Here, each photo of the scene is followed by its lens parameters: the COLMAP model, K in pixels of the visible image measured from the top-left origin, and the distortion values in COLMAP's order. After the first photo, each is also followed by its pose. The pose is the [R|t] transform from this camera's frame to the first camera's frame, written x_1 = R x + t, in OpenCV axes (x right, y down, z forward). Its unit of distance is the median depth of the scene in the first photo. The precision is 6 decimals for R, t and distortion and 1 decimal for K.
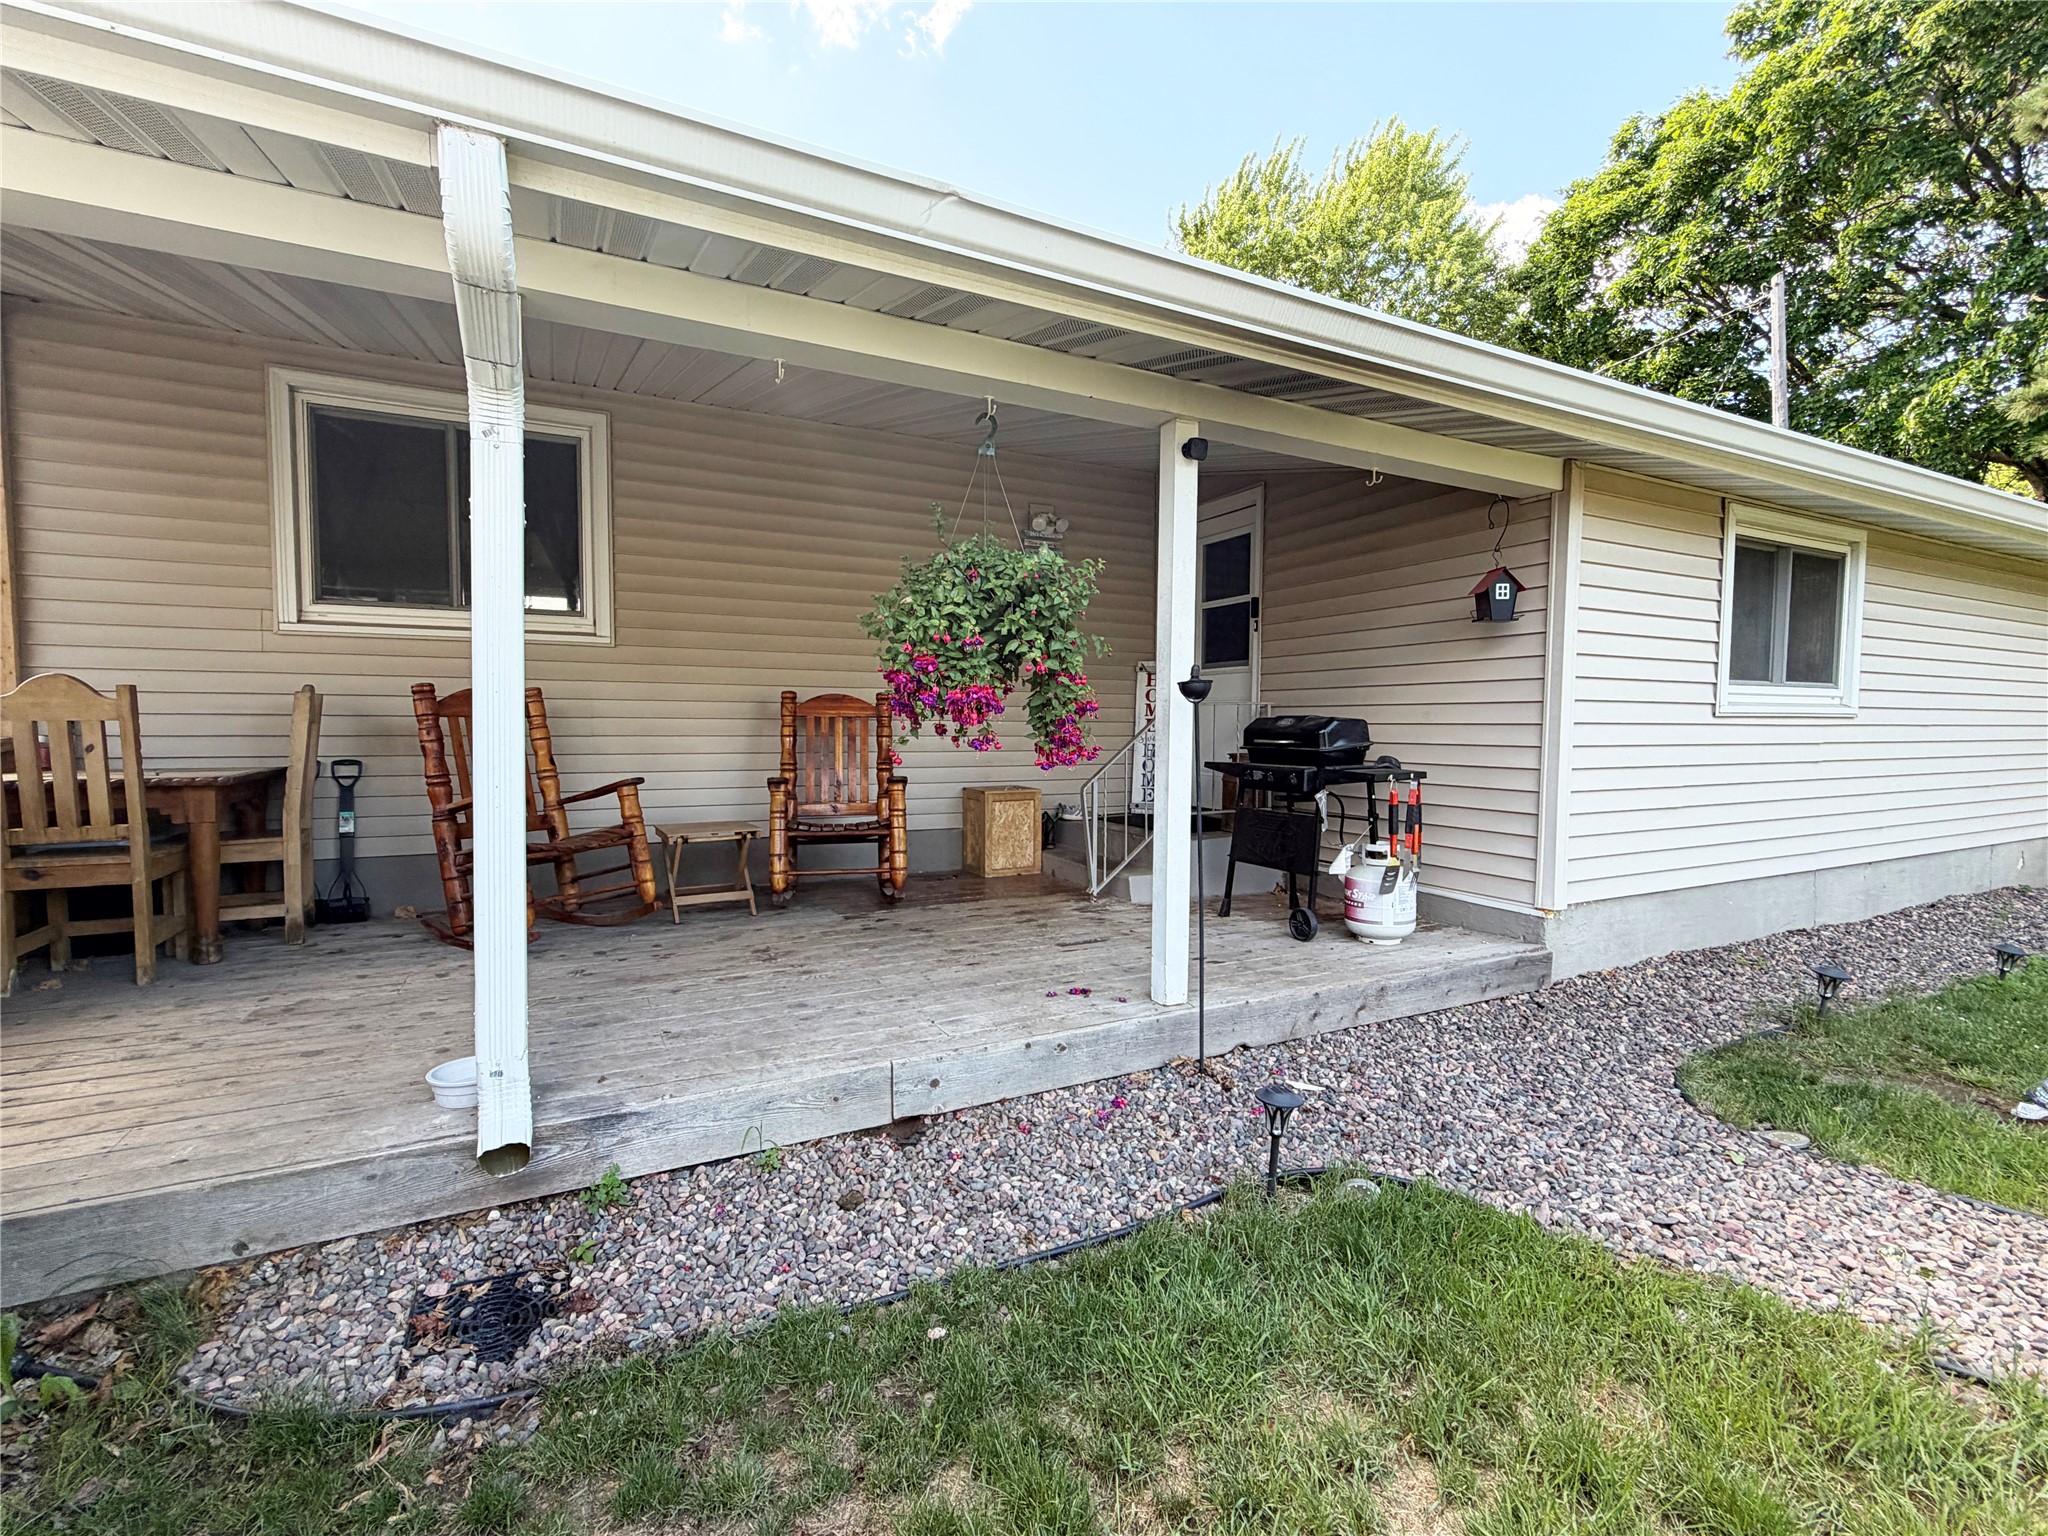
lens RADIAL K [[898.3, 0, 1015.1], [0, 898.3, 772.5], [0, 0, 1]] dist [0.001807, 0.000283]
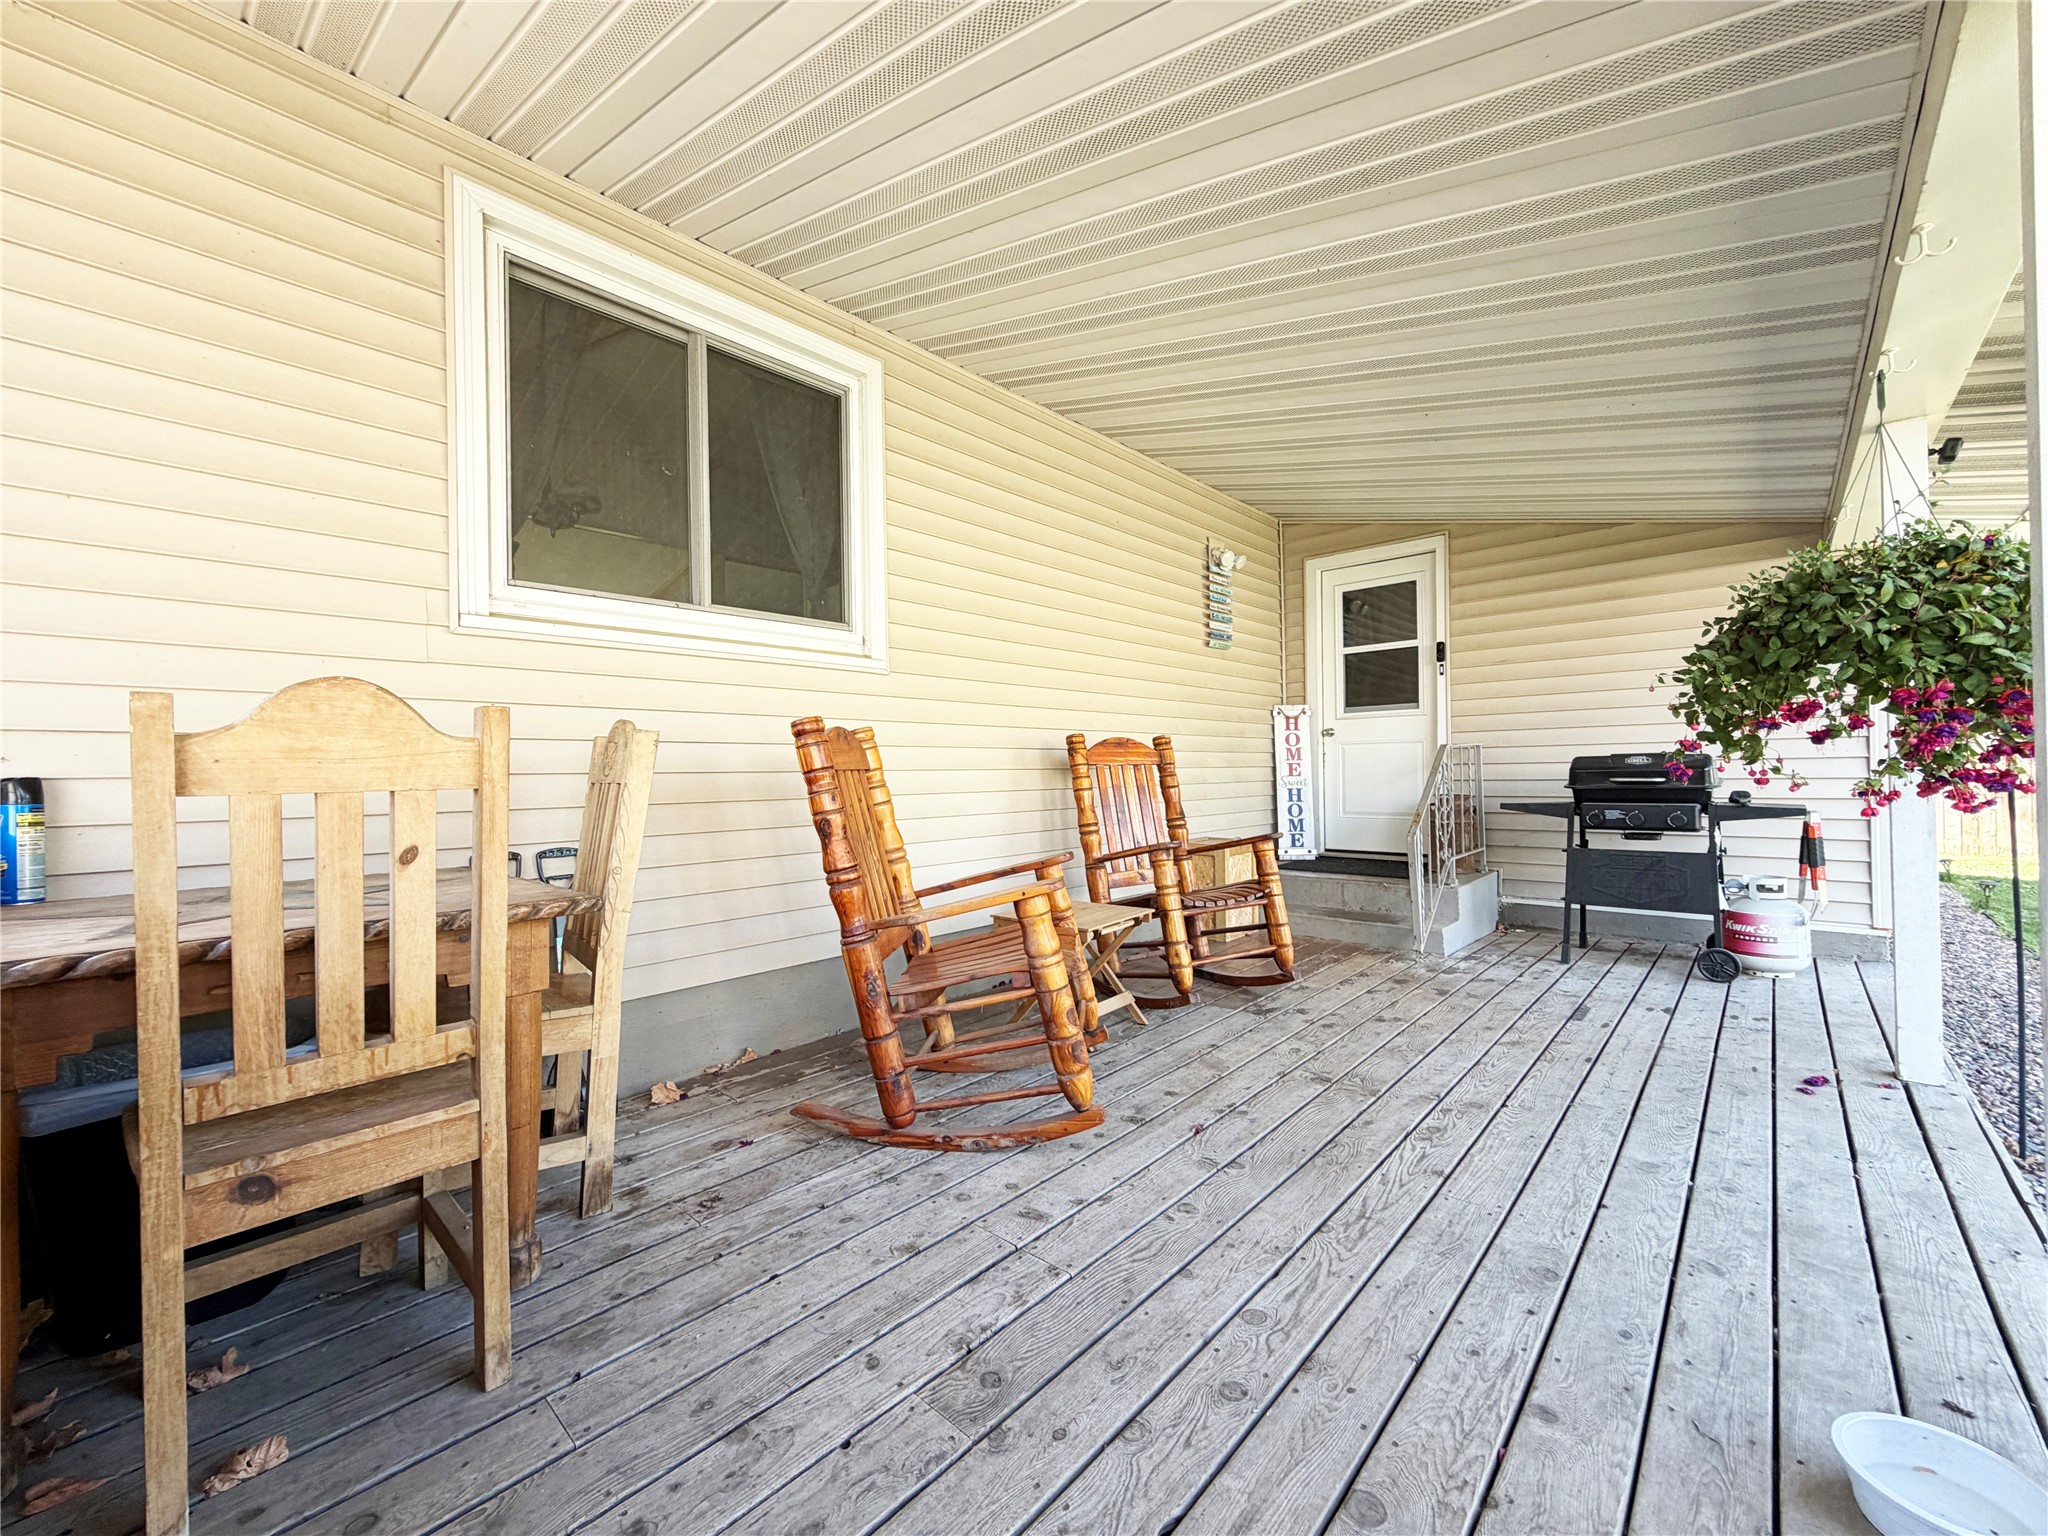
lens RADIAL K [[814.6, 0, 1018.8], [0, 814.6, 770.8], [0, 0, 1]] dist [-0.000933, -0.000156]
pose [[0.937953, -0.020146, 0.346176, -0.667320], [0.041017, 0.997748, -0.053069, -0.025339], [-0.344327, 0.063976, 0.936667, 0.404726]]
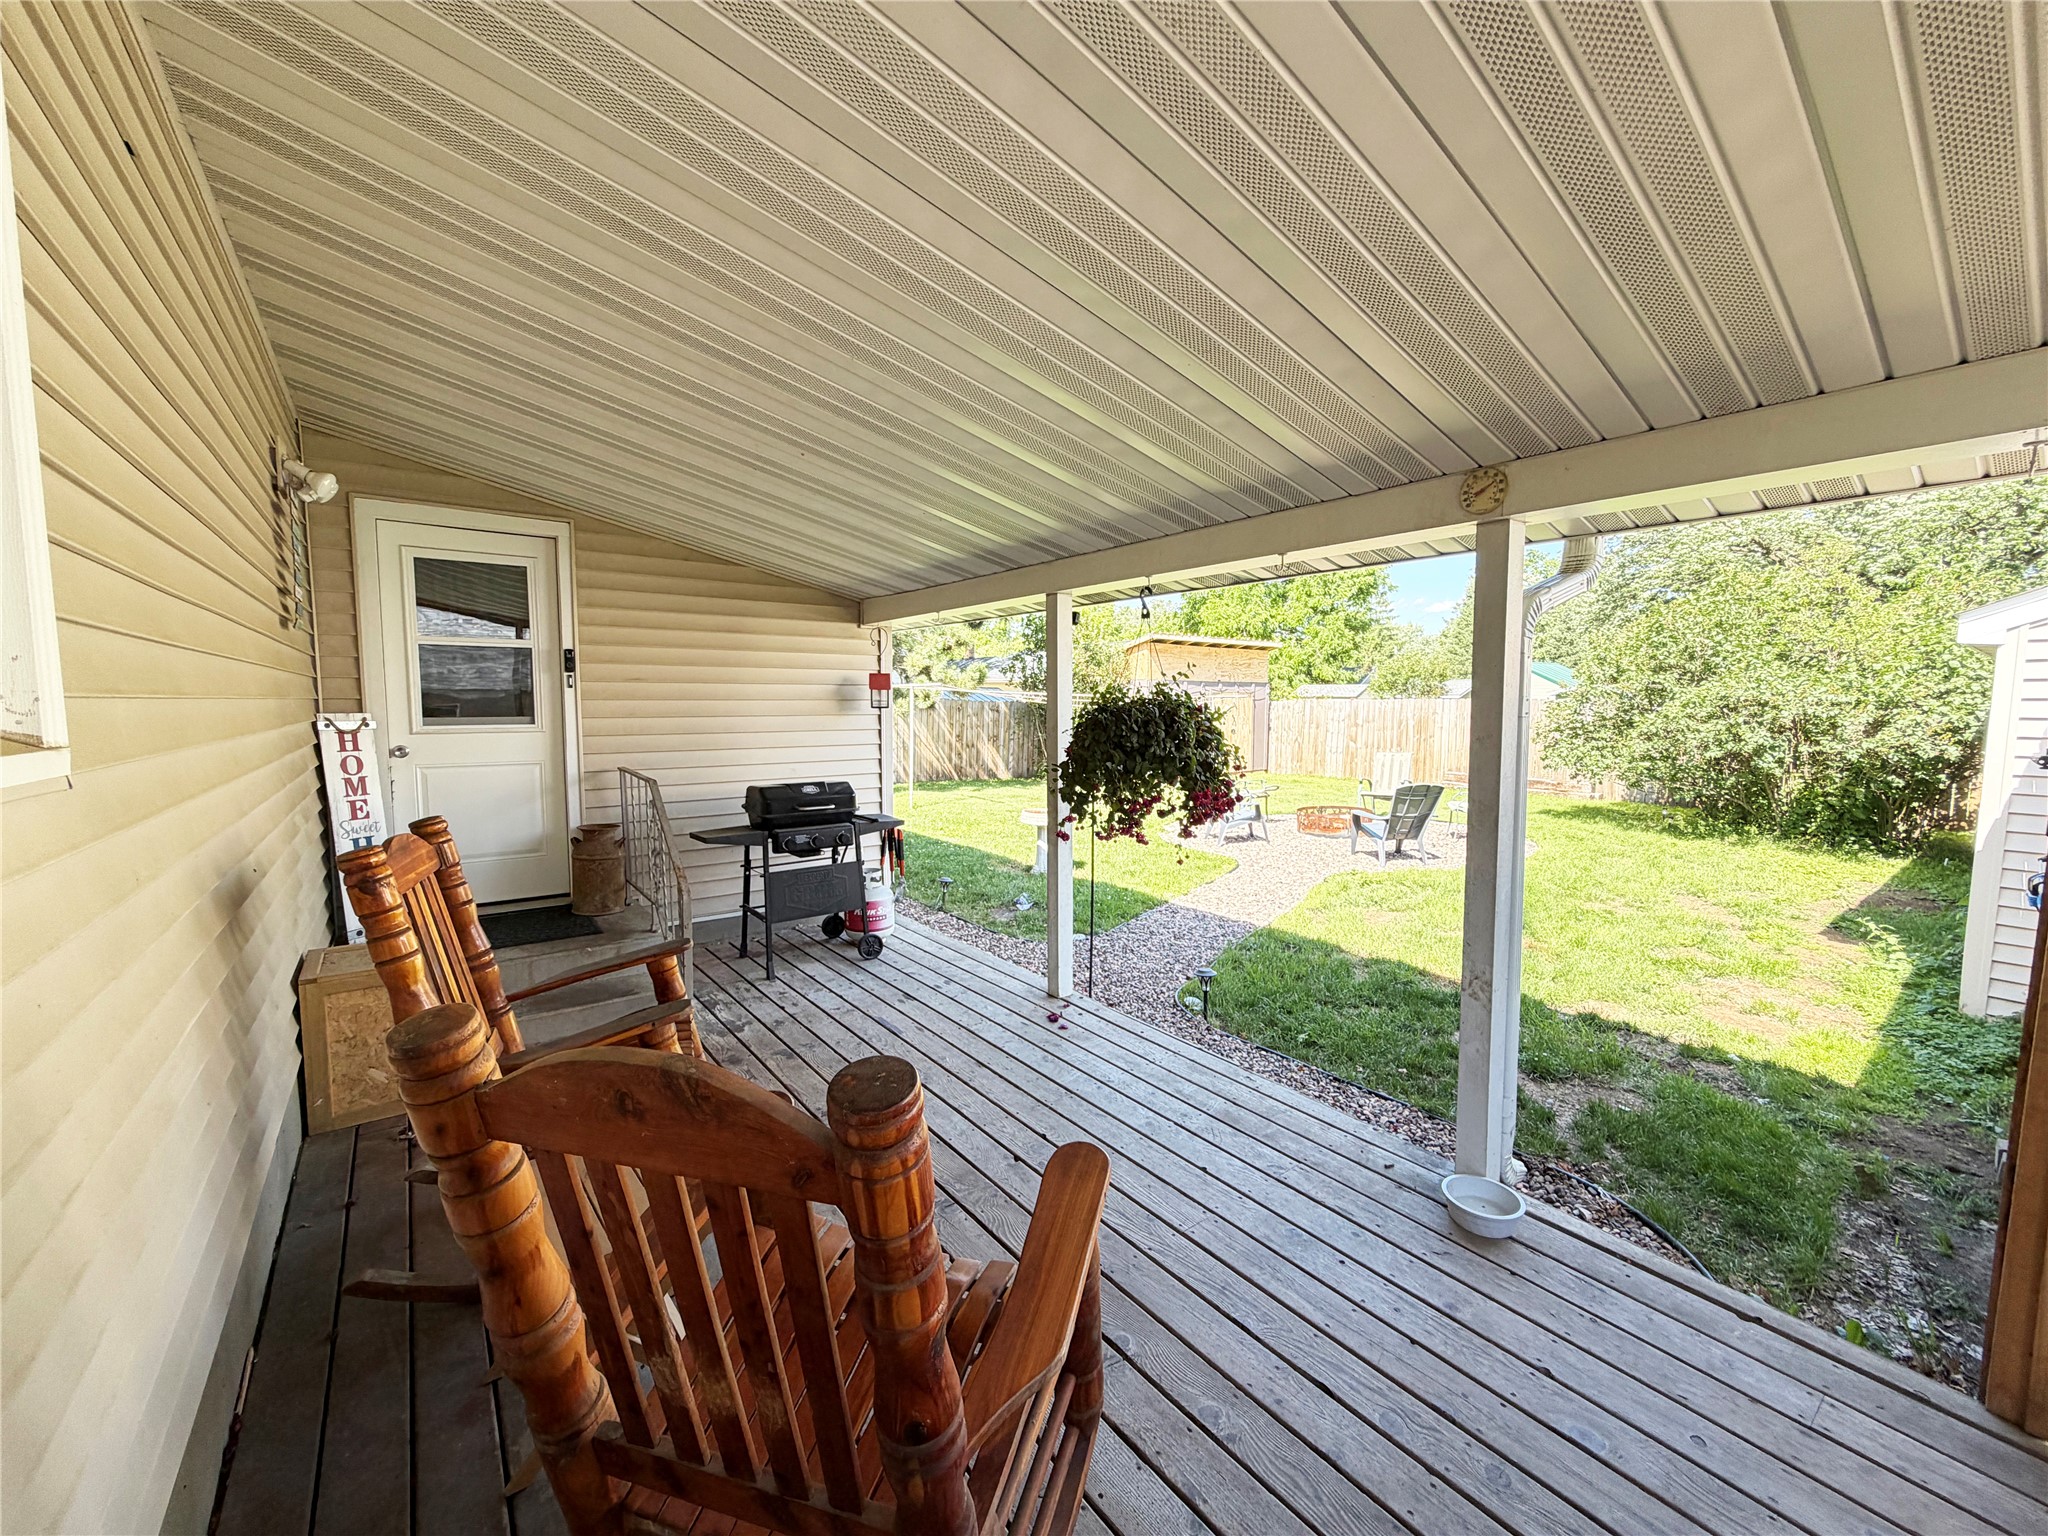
lens RADIAL K [[814.6, 0, 1018.8], [0, 814.6, 770.8], [0, 0, 1]] dist [-0.000933, -0.000156]
pose [[-0.169937, -0.086287, 0.981670, -0.784186], [0.056142, 0.993694, 0.097062, -0.170284], [-0.983854, 0.071607, -0.164021, 0.931963]]
